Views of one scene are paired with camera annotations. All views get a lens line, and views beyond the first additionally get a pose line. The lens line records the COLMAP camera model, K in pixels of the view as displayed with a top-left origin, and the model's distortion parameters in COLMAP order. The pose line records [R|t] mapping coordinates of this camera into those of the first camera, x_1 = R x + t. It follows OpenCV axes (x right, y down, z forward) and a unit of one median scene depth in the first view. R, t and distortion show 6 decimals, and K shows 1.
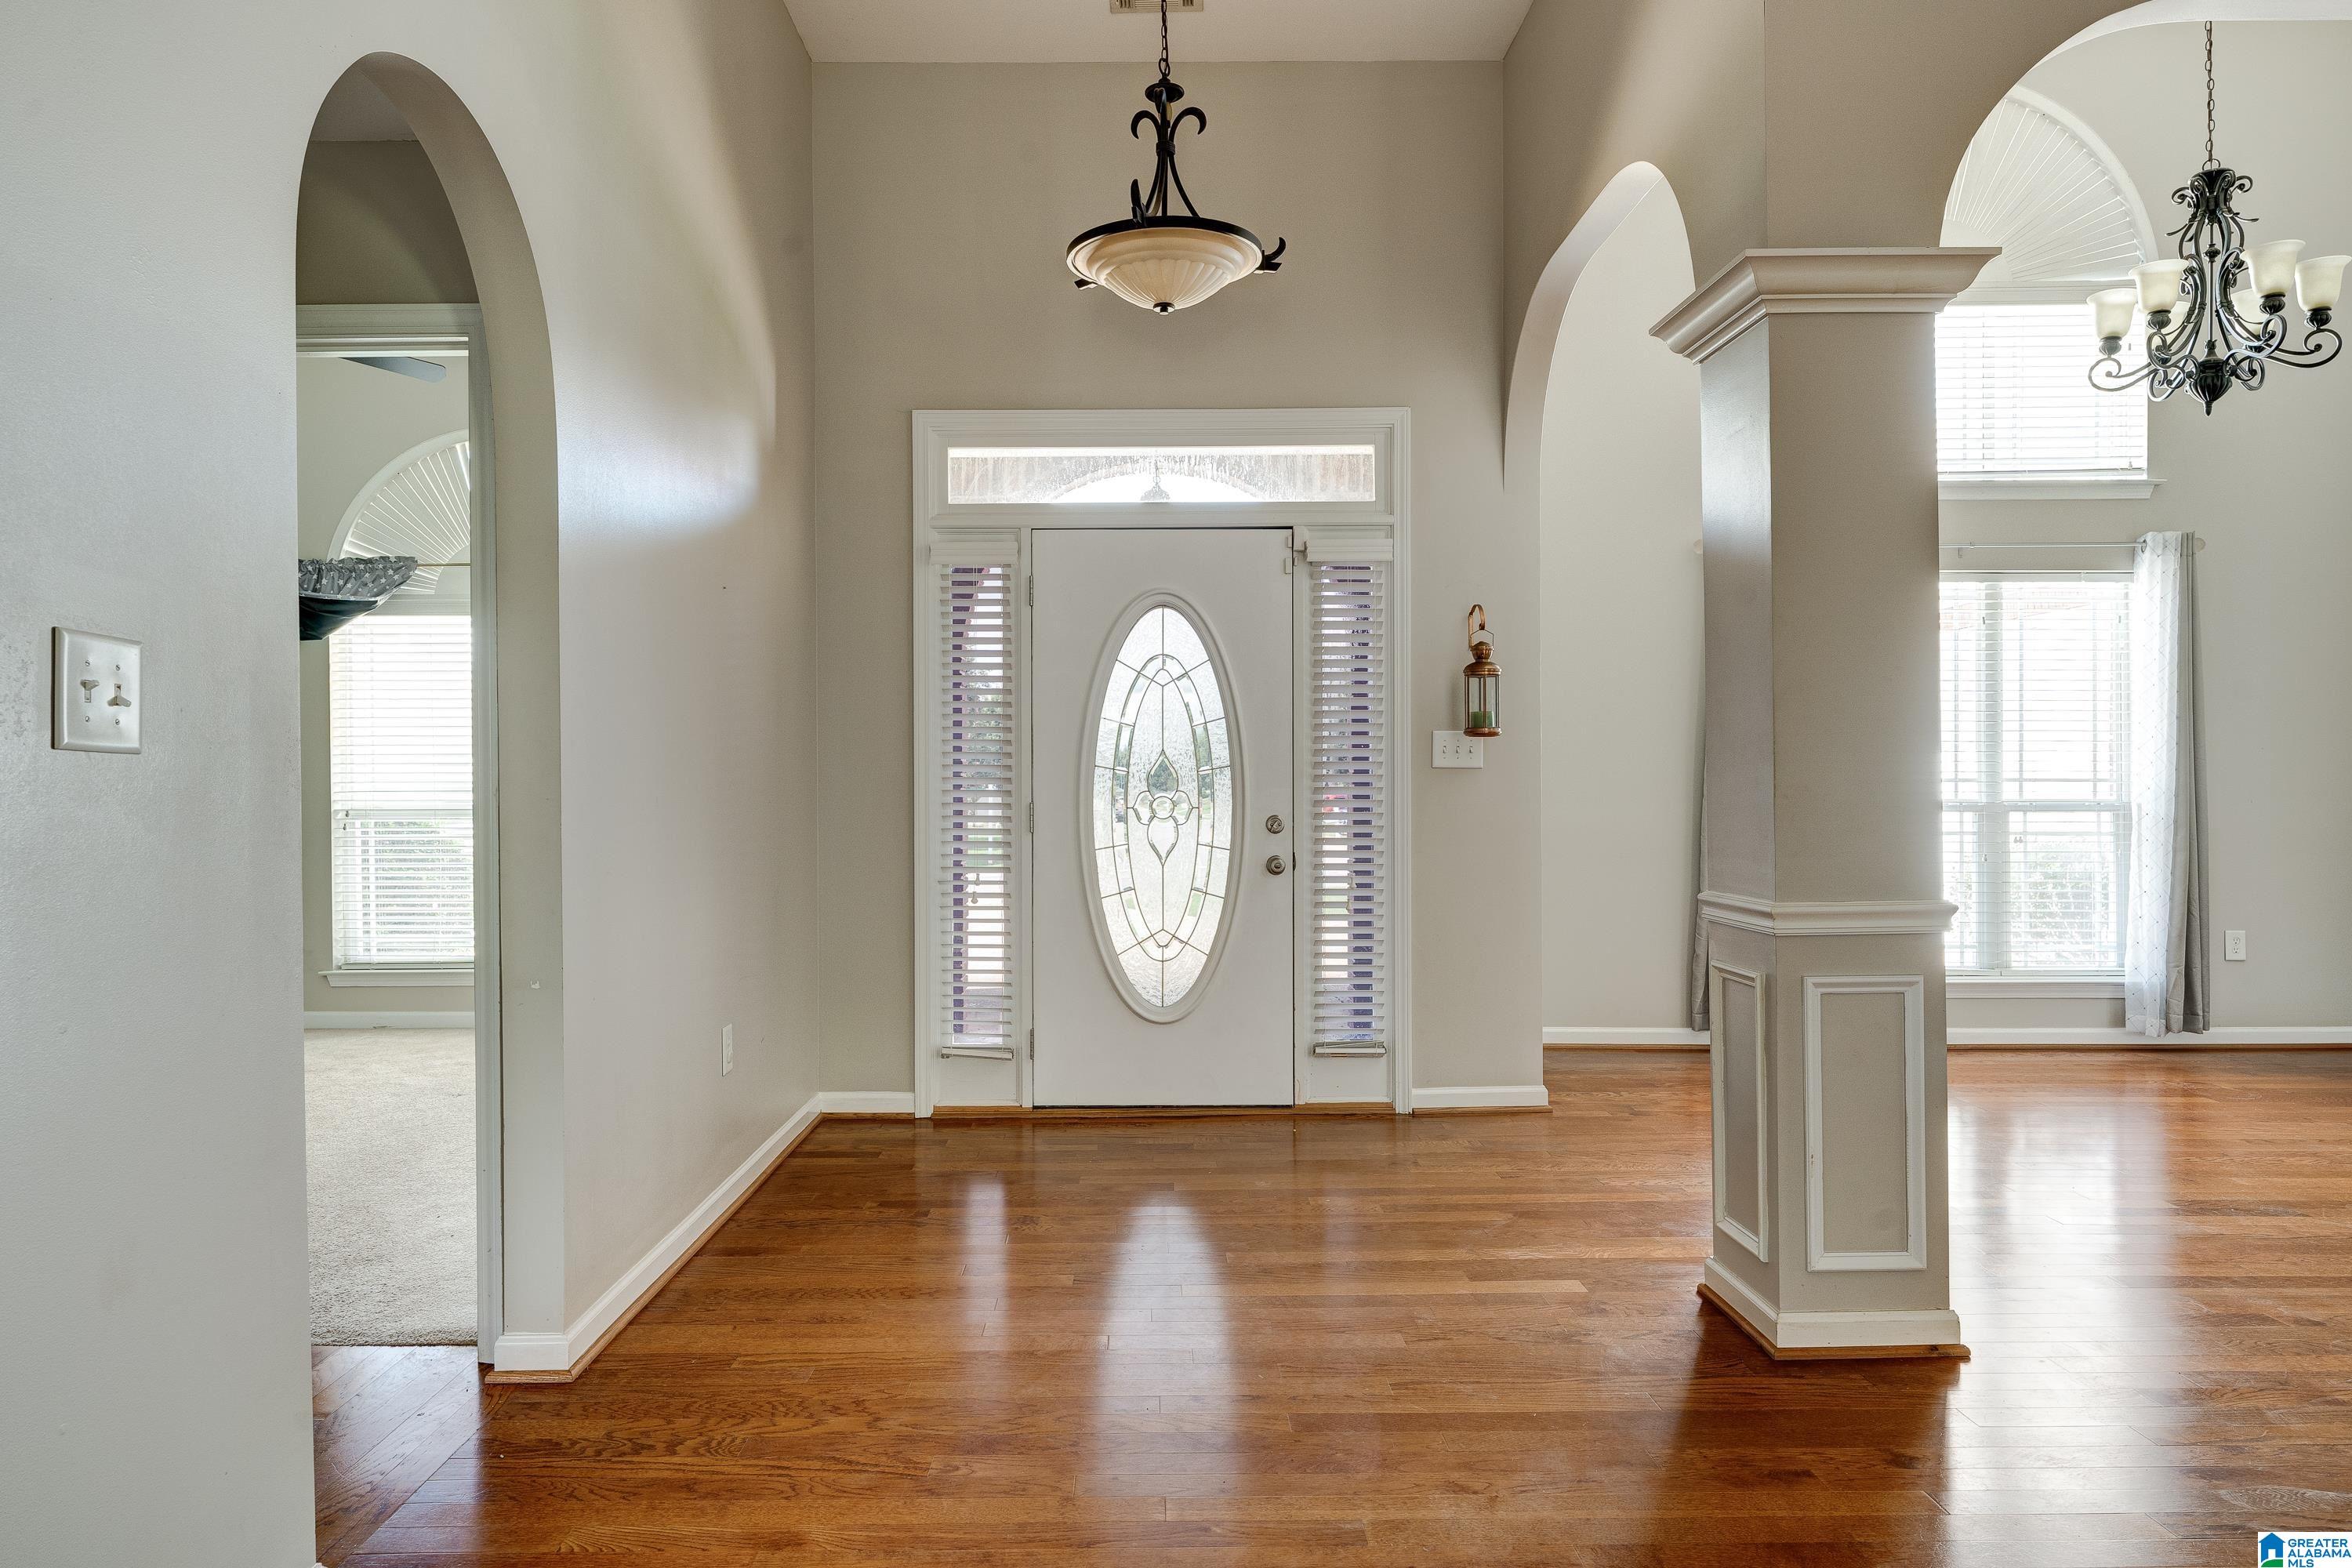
lens RADIAL K [[1430.0, 0, 1154.8], [0, 1430.0, 774.5], [0, 0, 1]] dist [0.001436, 0.004896]
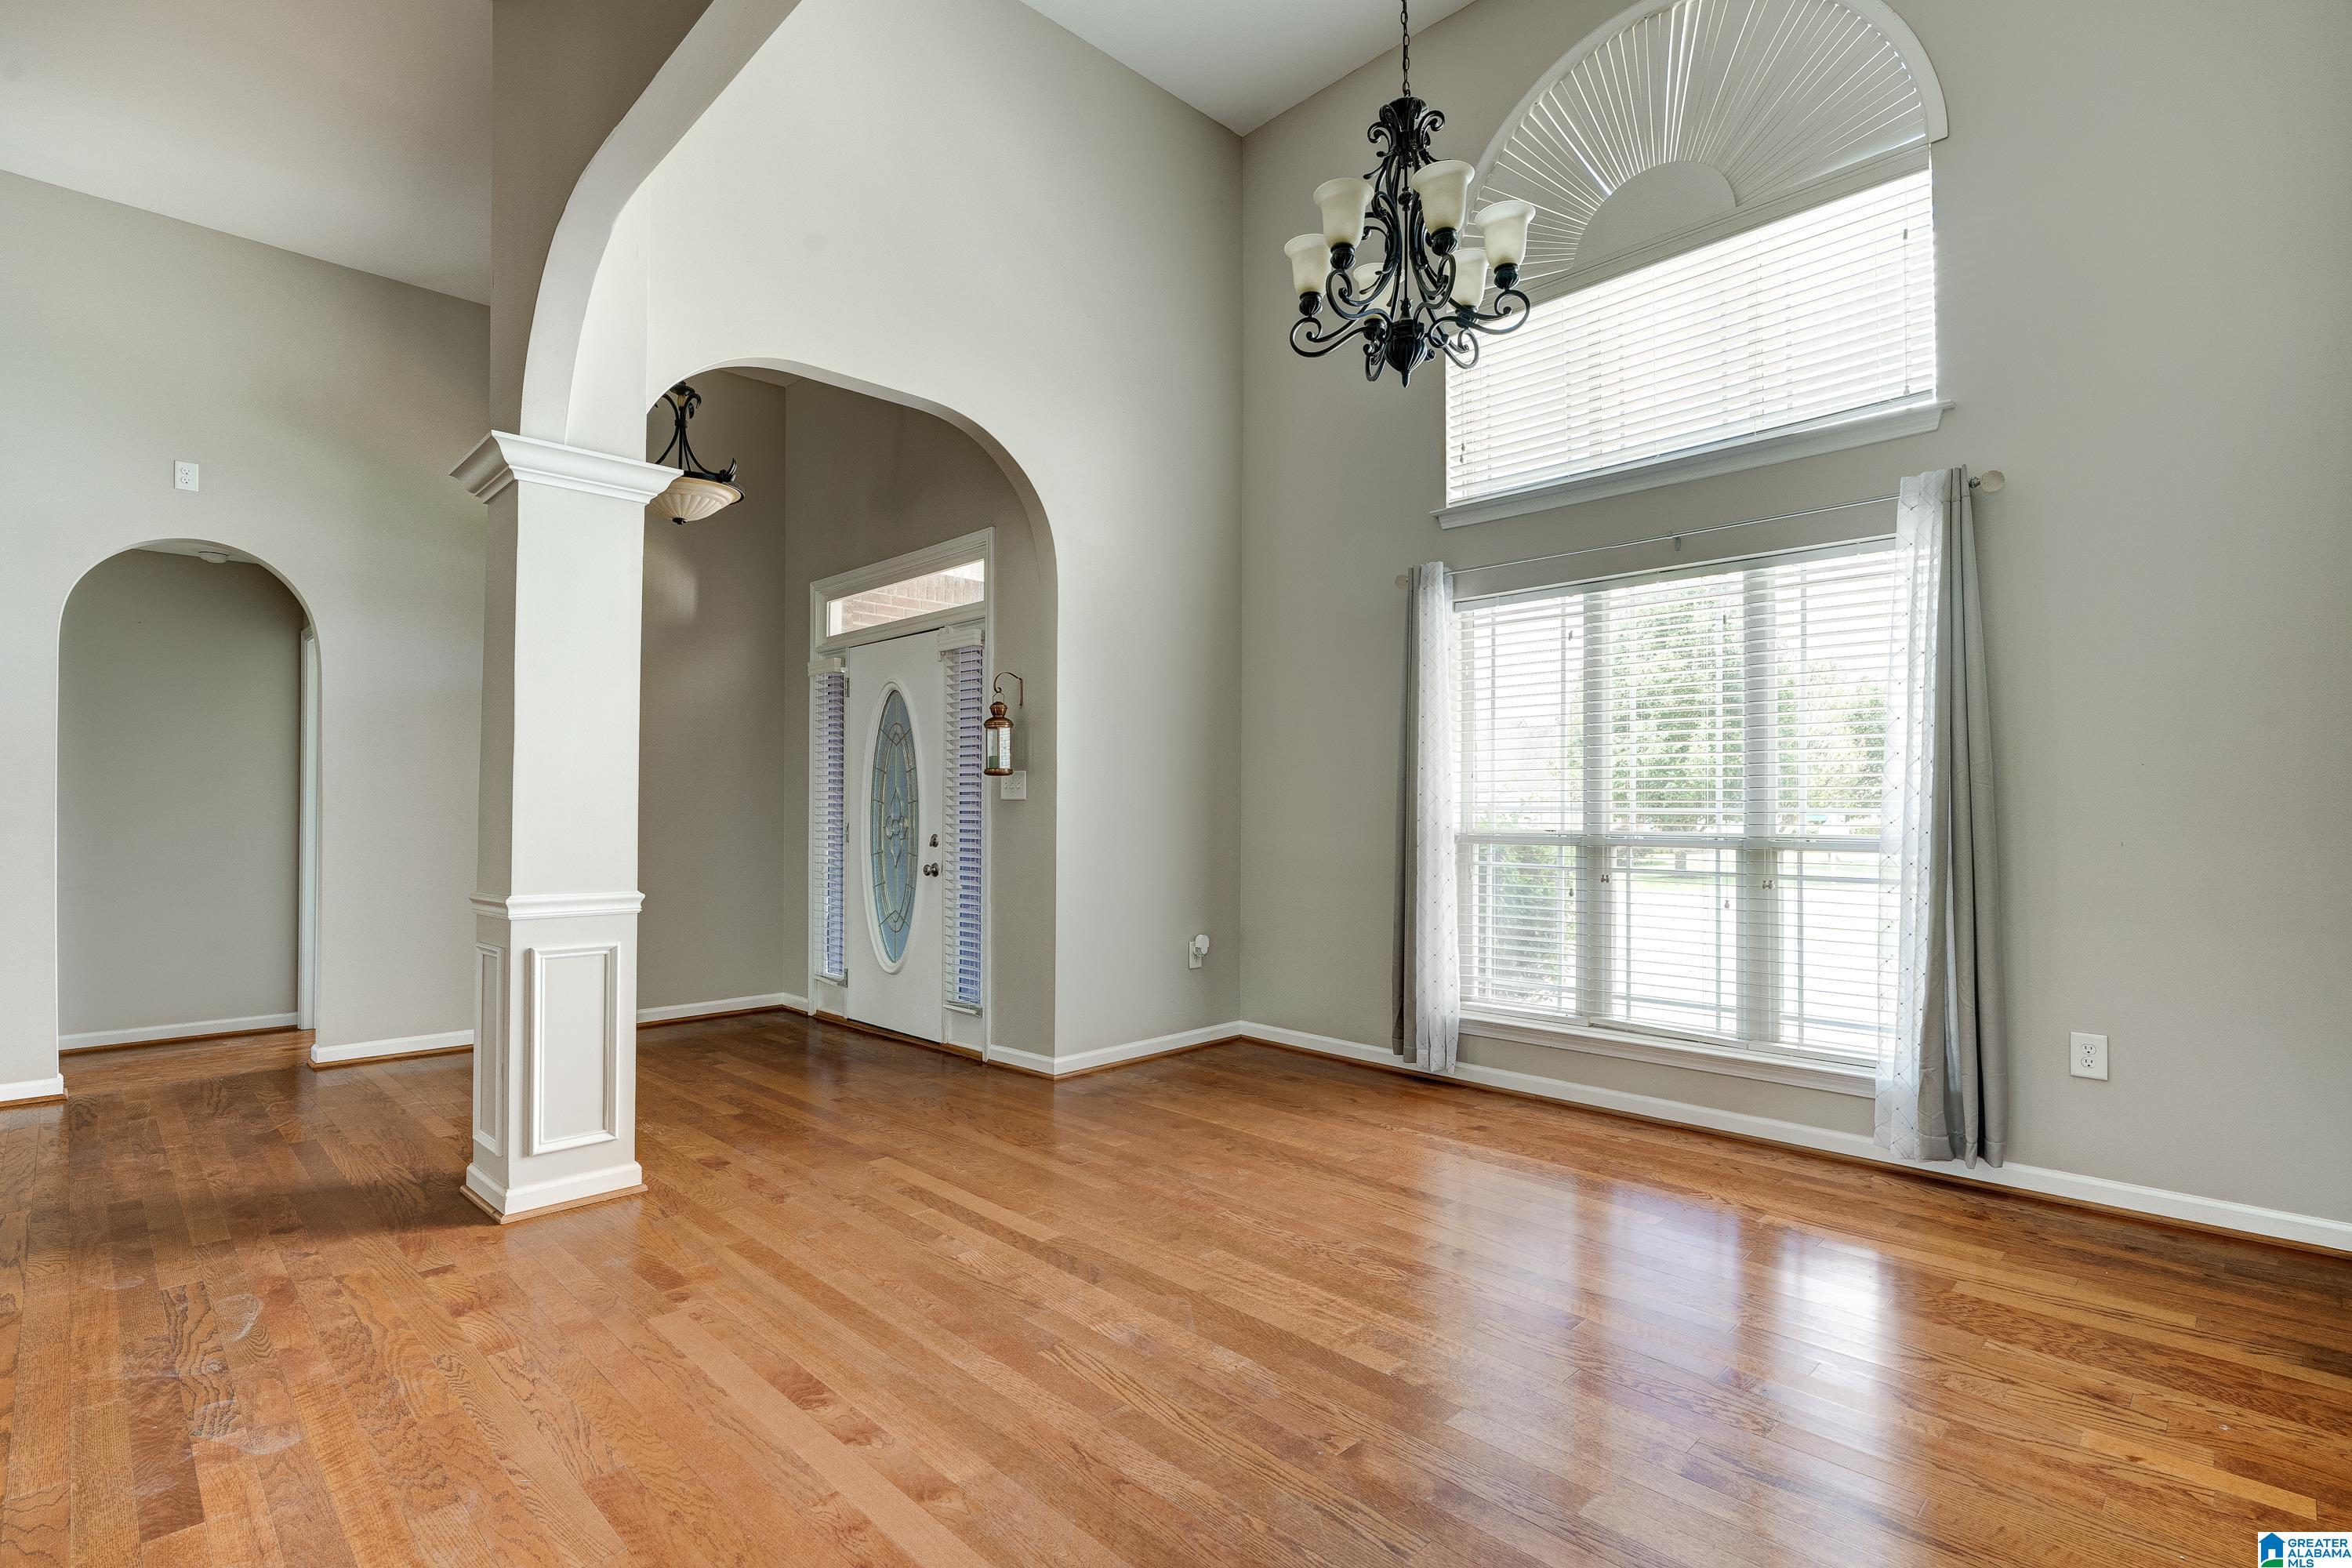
lens RADIAL K [[1144.1, 0, 1203.4], [0, 1144.1, 787.9], [0, 0, 1]] dist [-0.002215, -0.000416]
pose [[0.703081, -0.008067, -0.711064, 1.072222], [0.003851, 0.999964, -0.007537, -0.007066], [0.711099, 0.002561, 0.703087, 0.405293]]
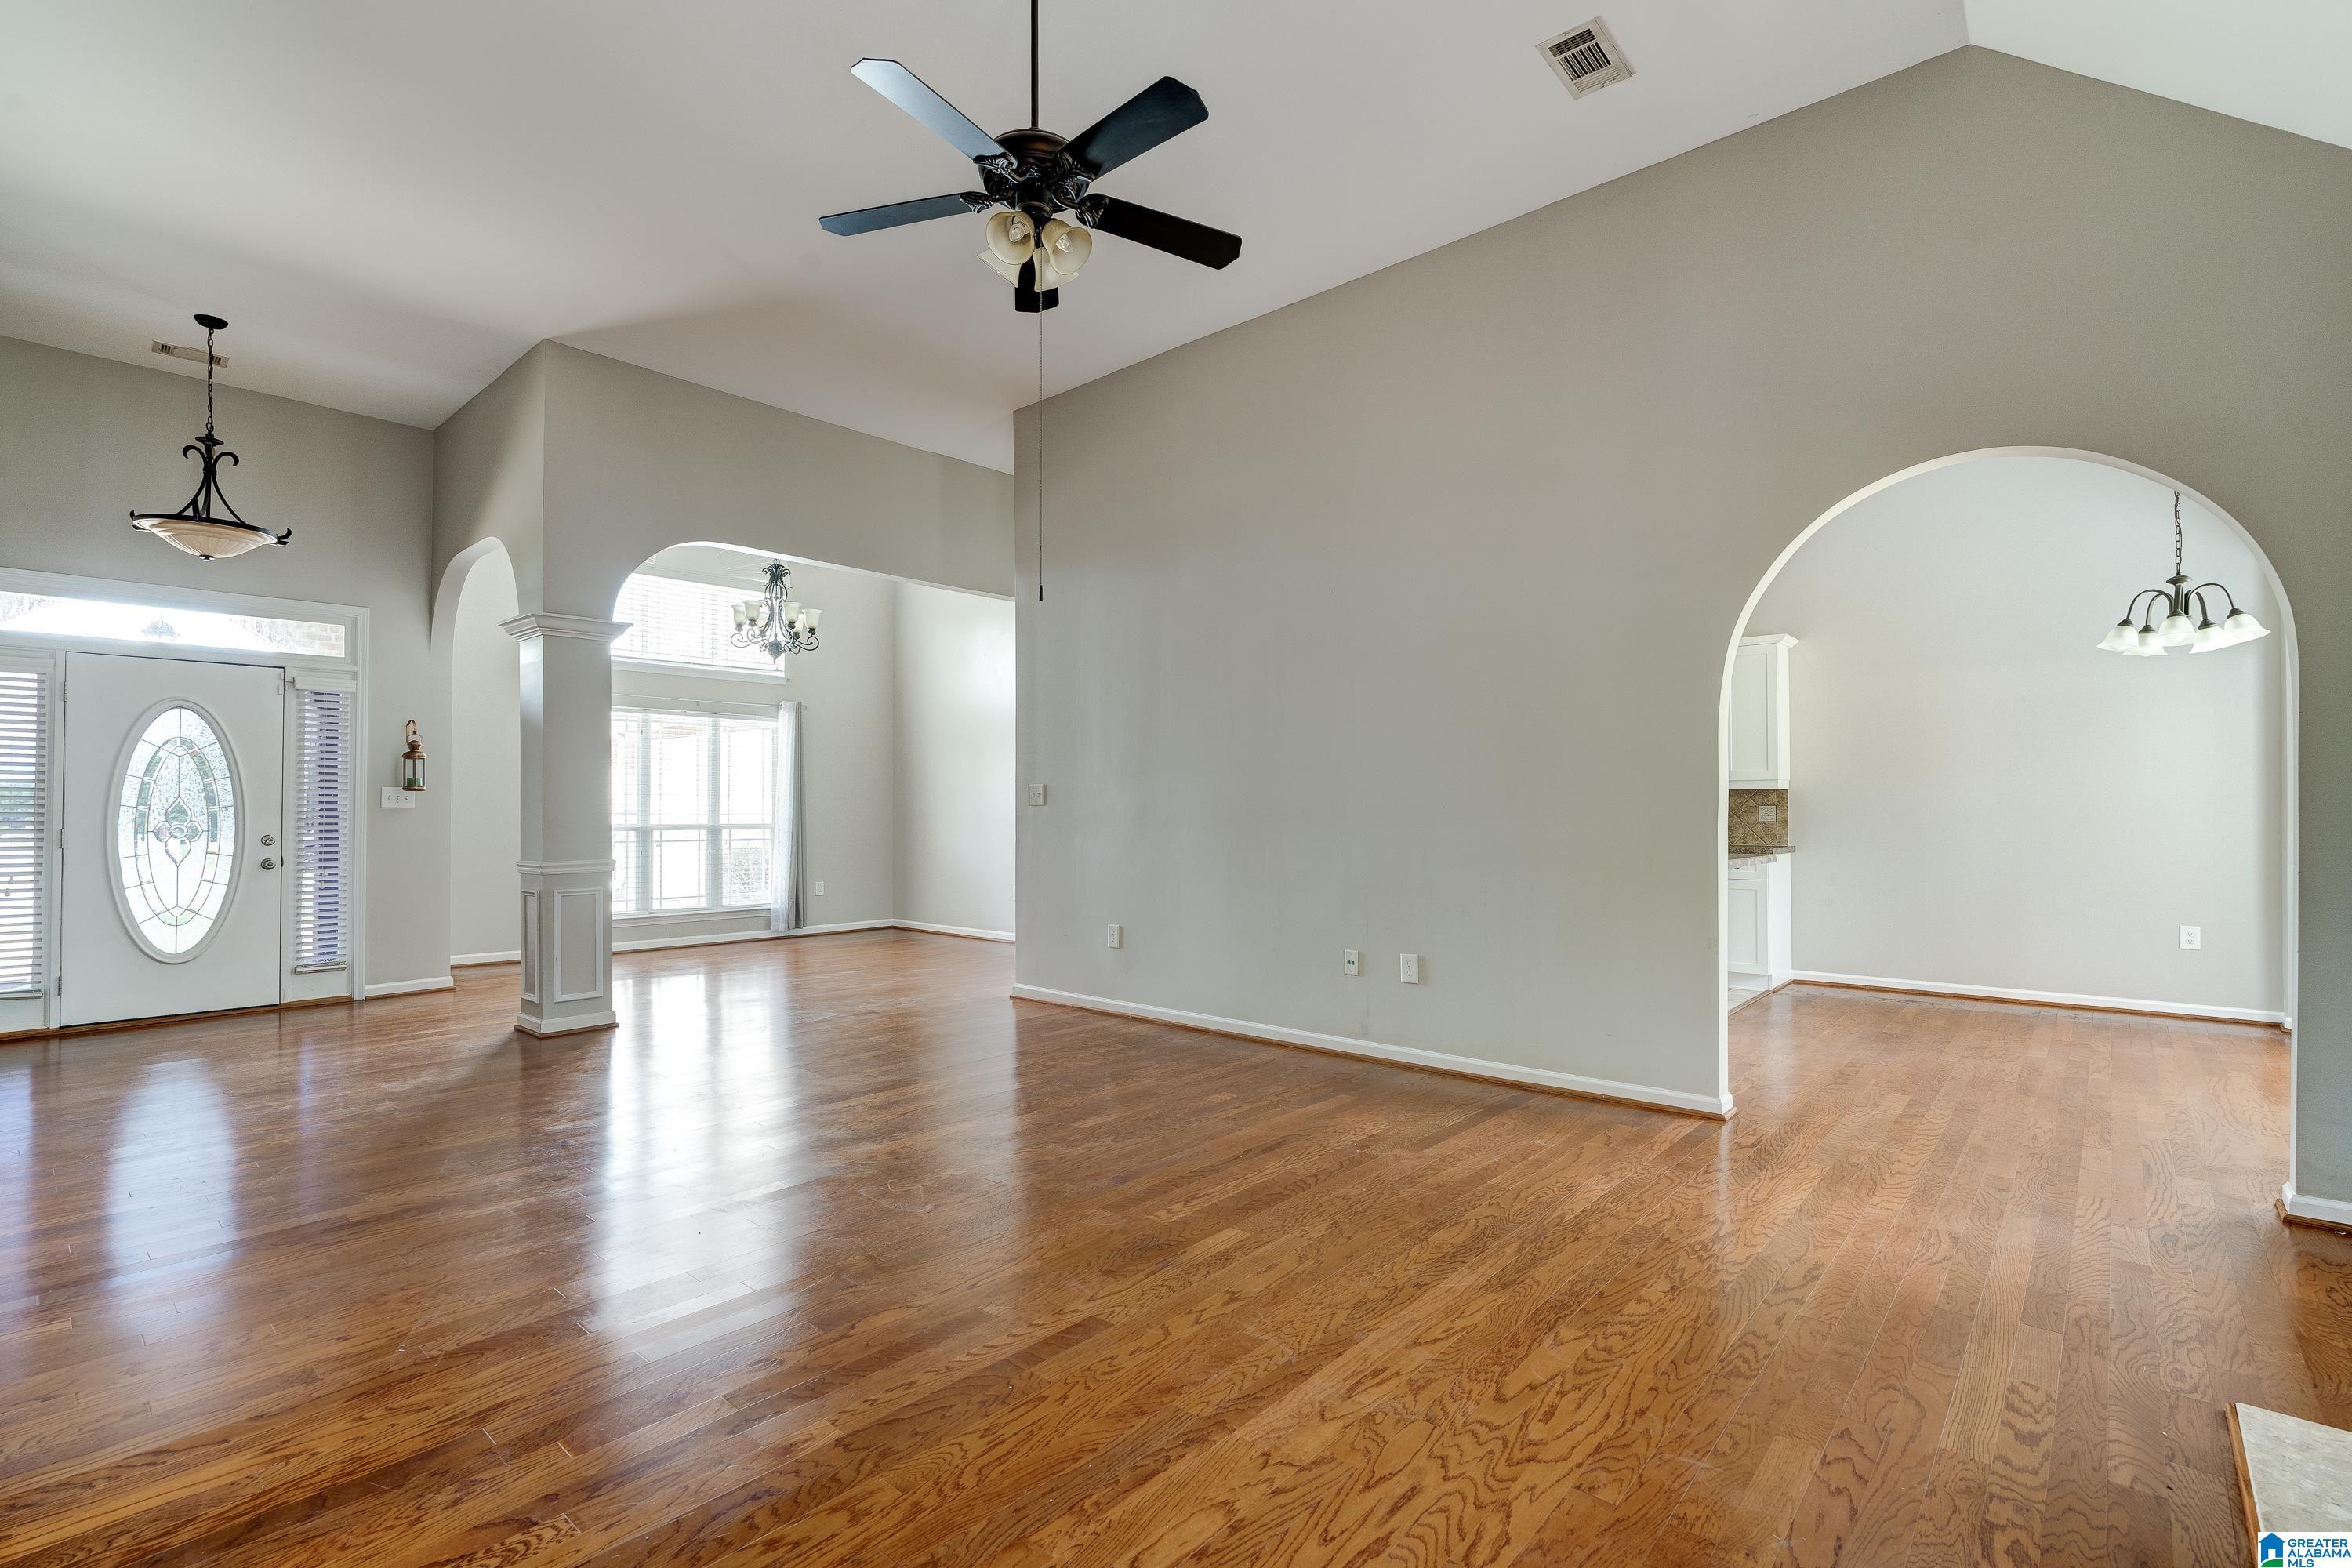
lens RADIAL K [[1065.8, 0, 1183.6], [0, 1065.8, 795.5], [0, 0, 1]] dist [-0.011482, 0.003727]
pose [[0.666106, 0.013677, 0.745732, -0.132571], [-0.004277, 0.999885, -0.014517, -0.004702], [-0.745845, 0.006480, 0.666088, -0.664807]]
